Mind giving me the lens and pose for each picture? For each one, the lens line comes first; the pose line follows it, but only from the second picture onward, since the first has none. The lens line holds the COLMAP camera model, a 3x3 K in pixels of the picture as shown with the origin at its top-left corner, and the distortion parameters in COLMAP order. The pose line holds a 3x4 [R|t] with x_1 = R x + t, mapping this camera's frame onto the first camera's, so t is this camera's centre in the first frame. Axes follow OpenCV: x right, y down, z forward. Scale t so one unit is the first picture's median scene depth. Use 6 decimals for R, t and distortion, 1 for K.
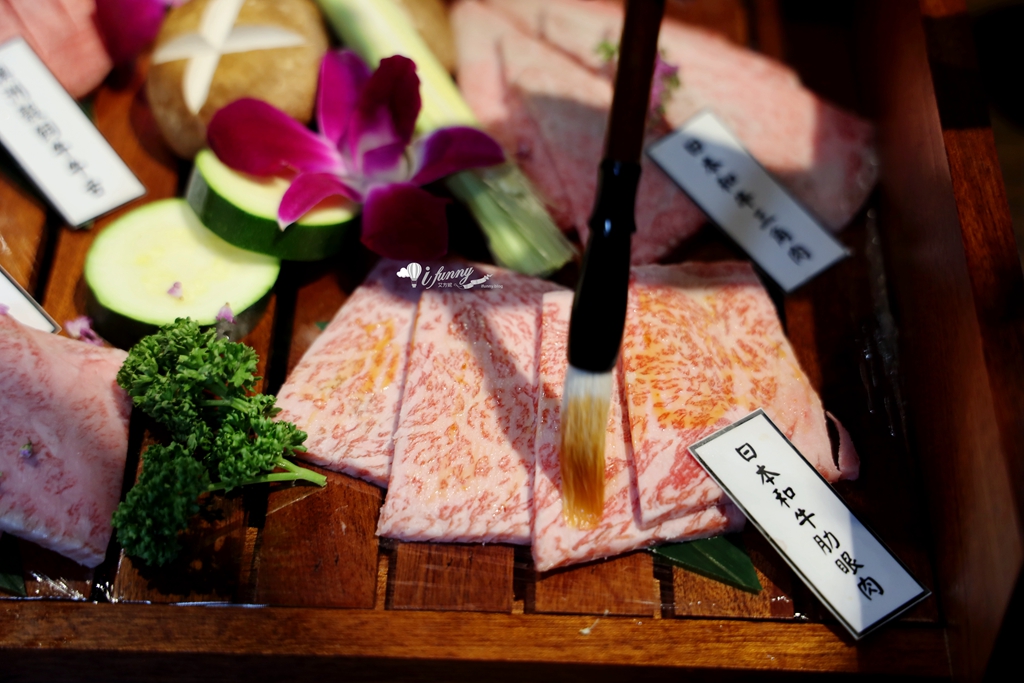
lens RADIAL K [[1892.3, 0, 515.2], [0, 1892.3, 341.7], [0, 0, 1]] dist [0.117608, 0.000000]
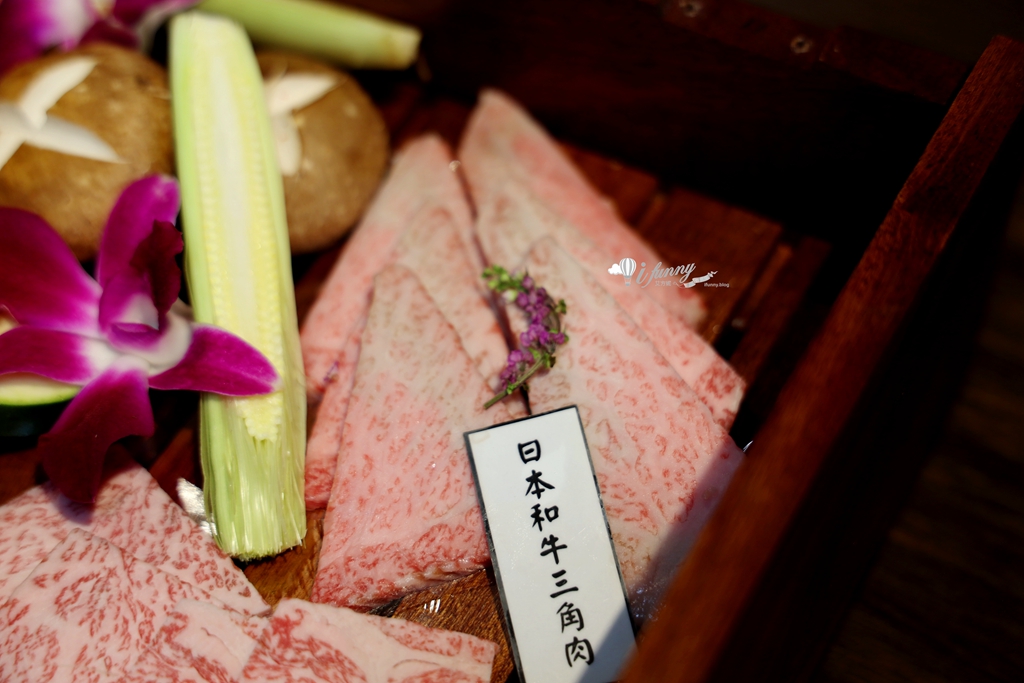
lens RADIAL K [[1892.3, 0, 505.3], [0, 1892.3, 335.2], [0, 0, 1]] dist [0.117608, 0.000000]
pose [[0.878995, 0.341687, -0.332592, 0.357469], [-0.303497, 0.938881, 0.162454, -0.295916], [0.367773, -0.041855, 0.928973, 0.351130]]
